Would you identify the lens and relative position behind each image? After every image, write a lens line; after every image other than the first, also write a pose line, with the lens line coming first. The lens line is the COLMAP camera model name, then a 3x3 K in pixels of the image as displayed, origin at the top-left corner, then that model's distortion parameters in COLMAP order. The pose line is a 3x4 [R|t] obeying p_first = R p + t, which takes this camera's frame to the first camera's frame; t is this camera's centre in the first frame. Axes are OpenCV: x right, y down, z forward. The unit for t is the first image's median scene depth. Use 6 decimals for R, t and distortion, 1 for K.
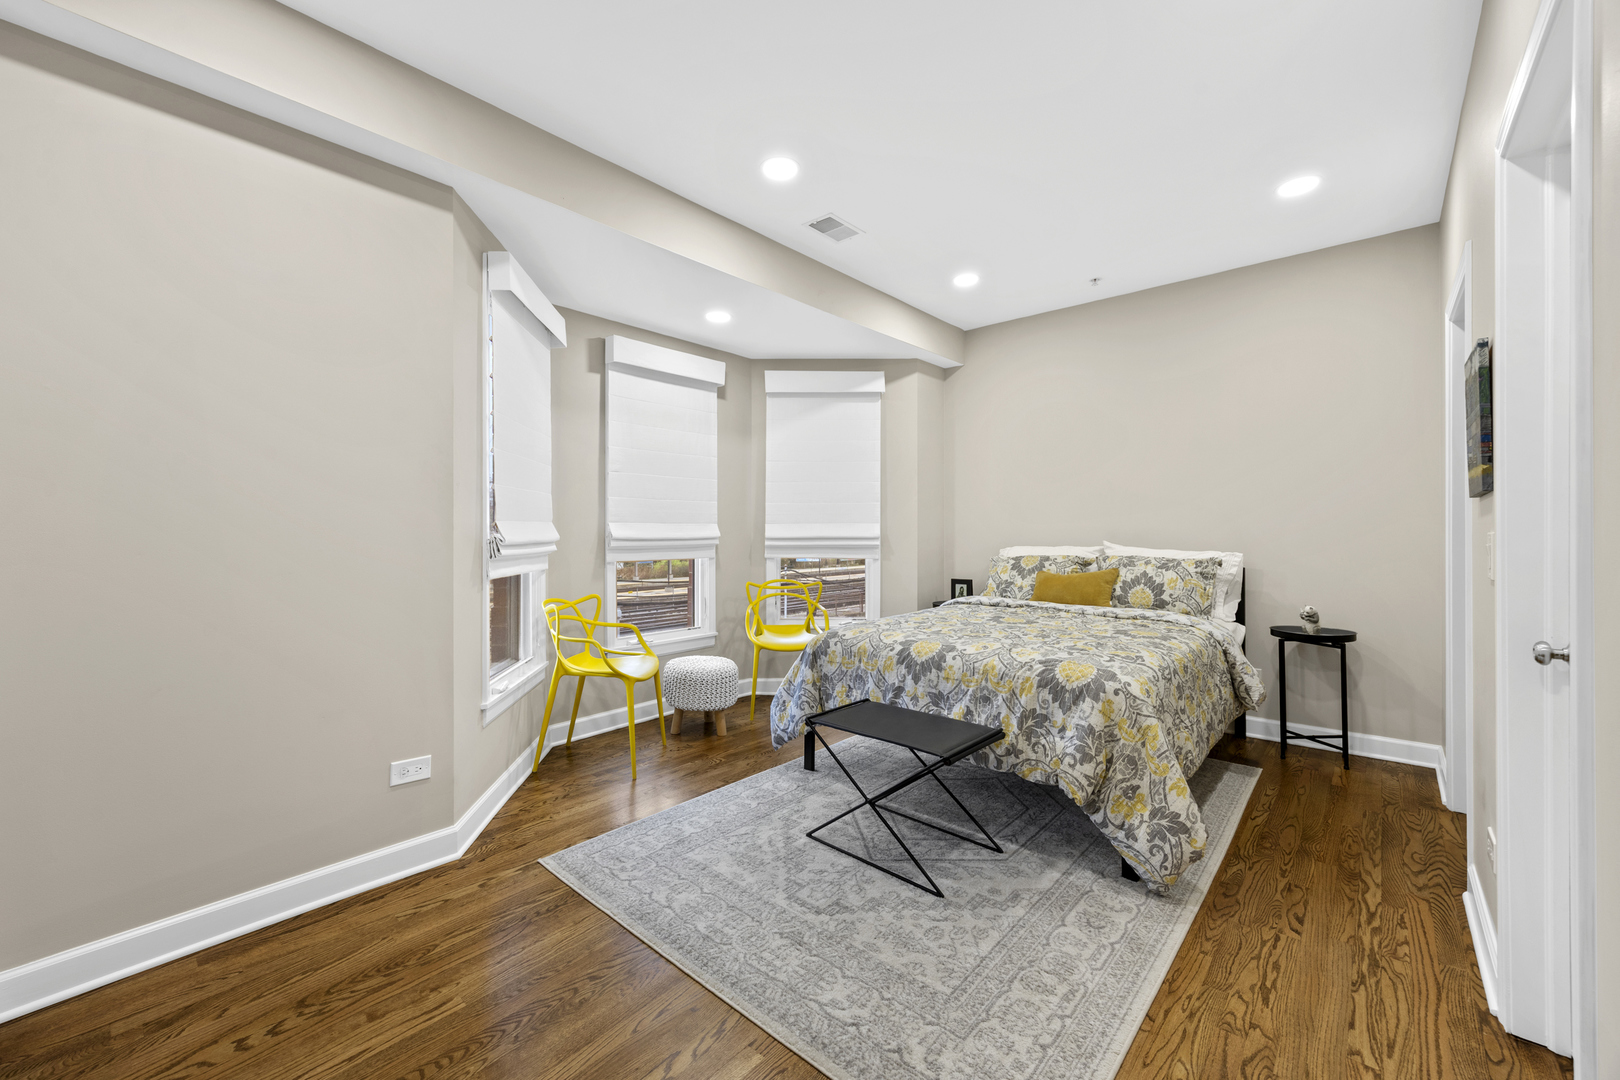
lens RADIAL K [[627.2, 0, 791.0], [0, 627.2, 542.7], [0, 0, 1]] dist [0.002860, -0.000403]
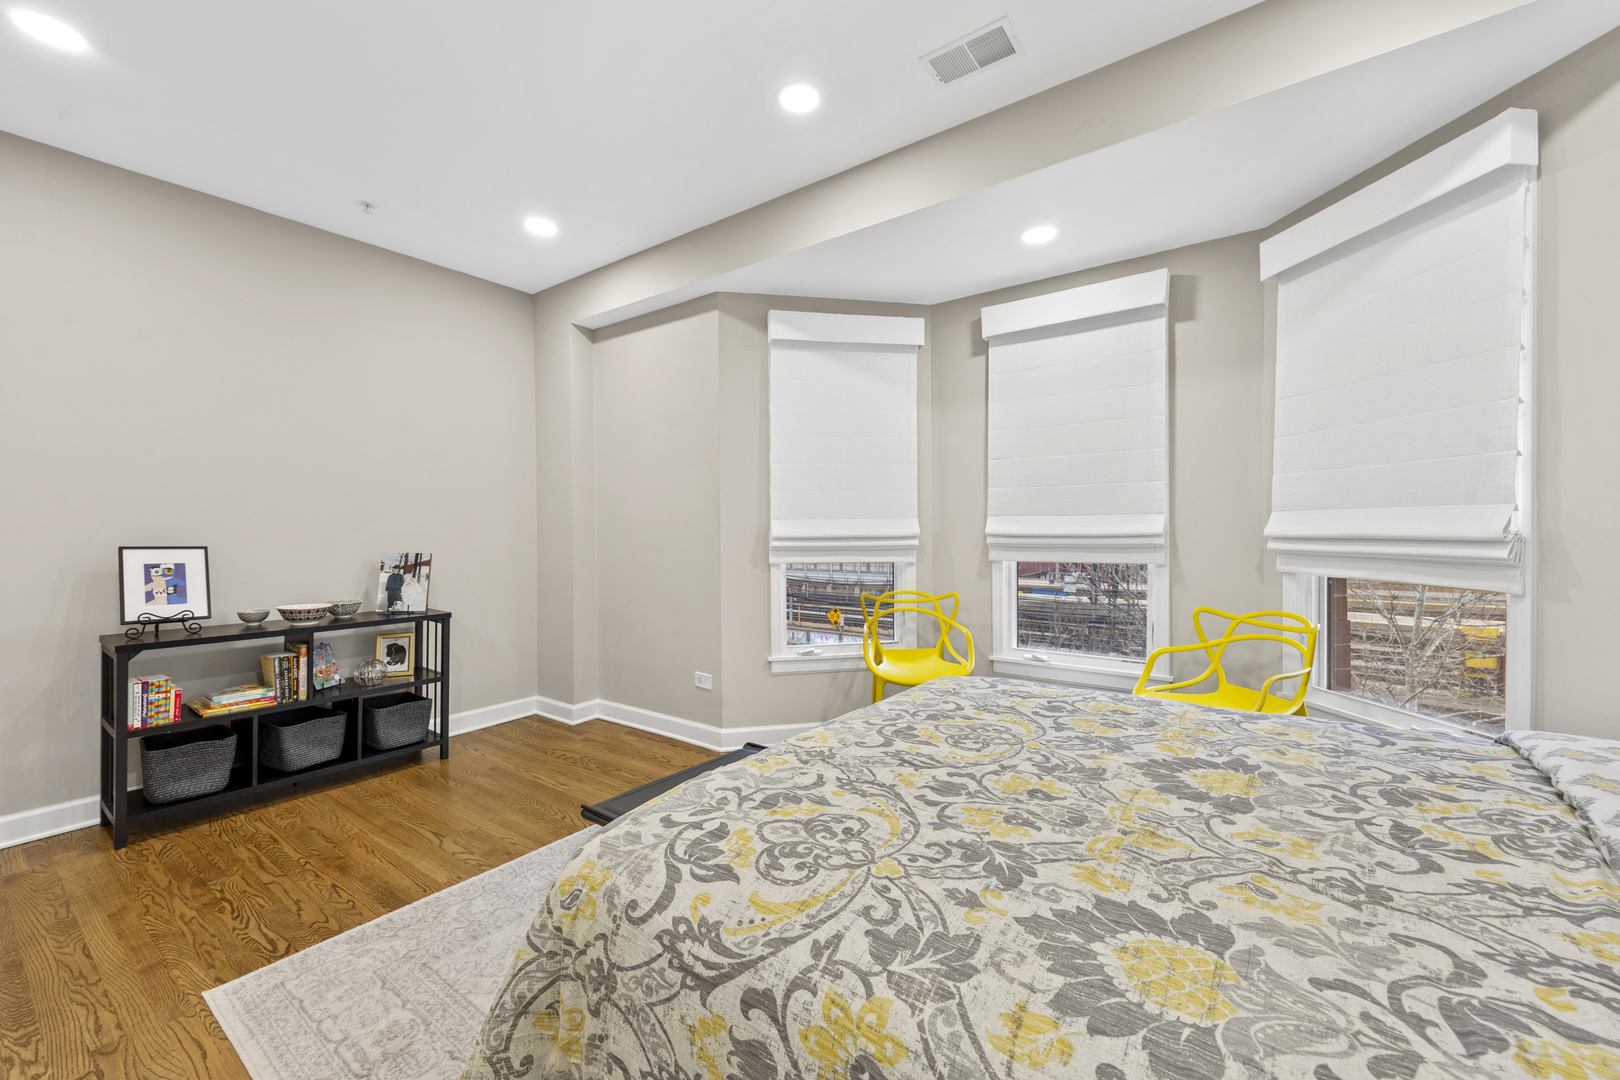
lens RADIAL K [[627.2, 0, 805.5], [0, 627.2, 531.6], [0, 0, 1]] dist [0.002860, -0.000403]
pose [[0.119565, 0.013335, -0.992737, 0.550253], [-0.012548, 0.999850, 0.011920, -0.016335], [0.992747, 0.011032, 0.119714, 0.603567]]
